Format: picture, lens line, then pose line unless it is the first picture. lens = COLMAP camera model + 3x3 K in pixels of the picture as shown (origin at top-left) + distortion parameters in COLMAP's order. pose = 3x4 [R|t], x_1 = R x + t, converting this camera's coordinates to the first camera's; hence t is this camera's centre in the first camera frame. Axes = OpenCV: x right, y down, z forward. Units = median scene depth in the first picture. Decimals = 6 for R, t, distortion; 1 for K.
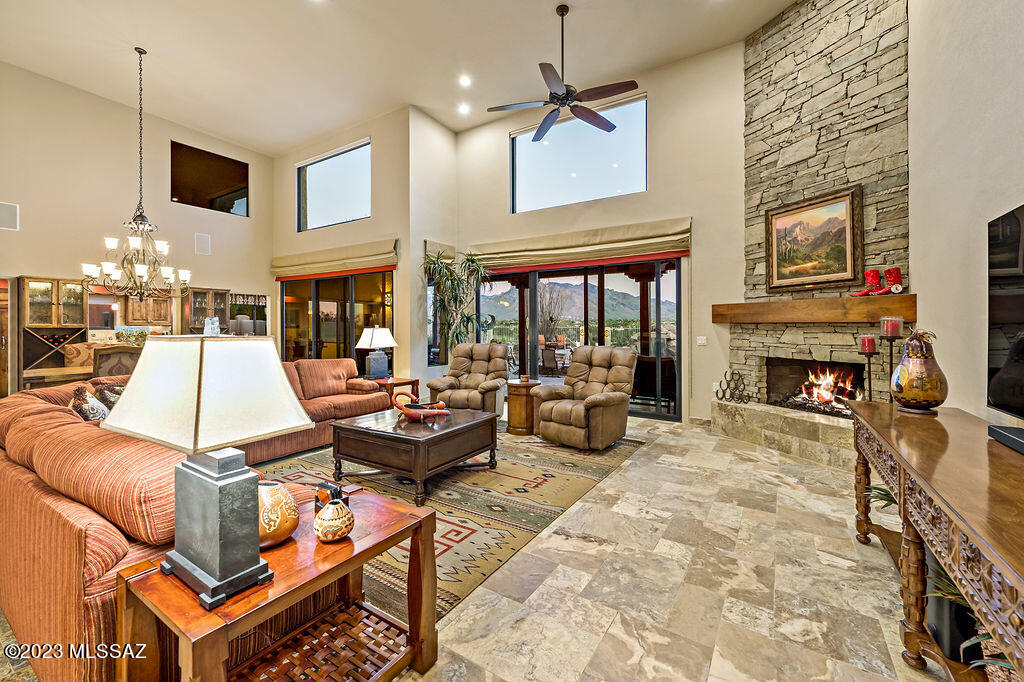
lens RADIAL K [[415.5, 0, 509.7], [0, 415.5, 331.0], [0, 0, 1]] dist [-0.001301, -0.000361]
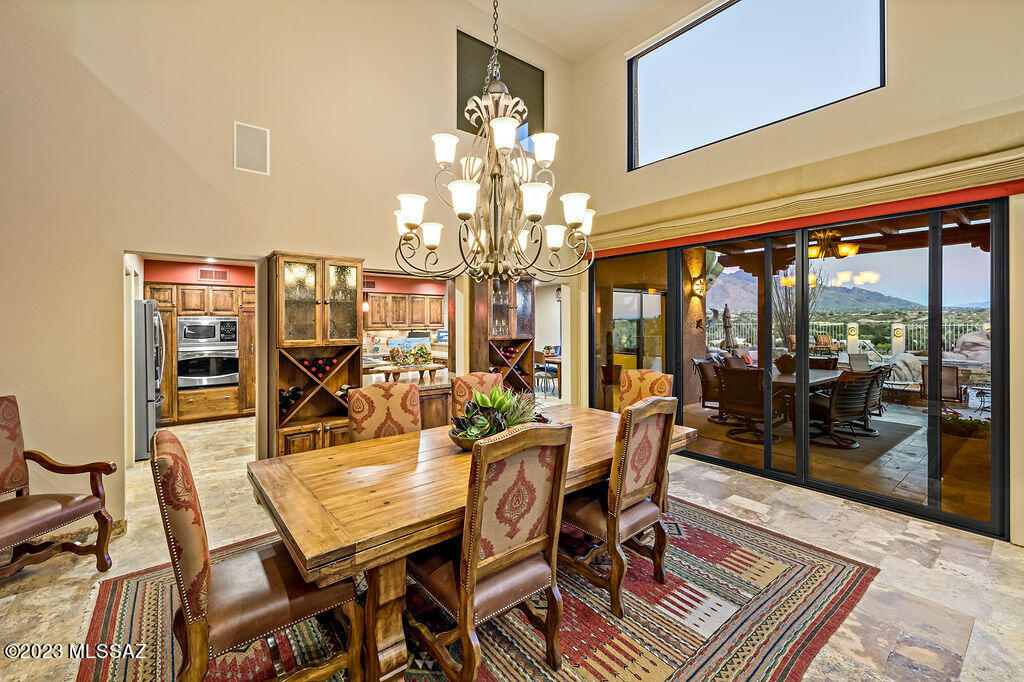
lens RADIAL K [[415.5, 0, 500.8], [0, 415.5, 324.4], [0, 0, 1]] dist [-0.001301, -0.000361]
pose [[0.941880, -0.006927, -0.335878, -0.682320], [0.005488, 0.999971, -0.005234, -0.032821], [0.335904, 0.003087, 0.941891, 0.559680]]
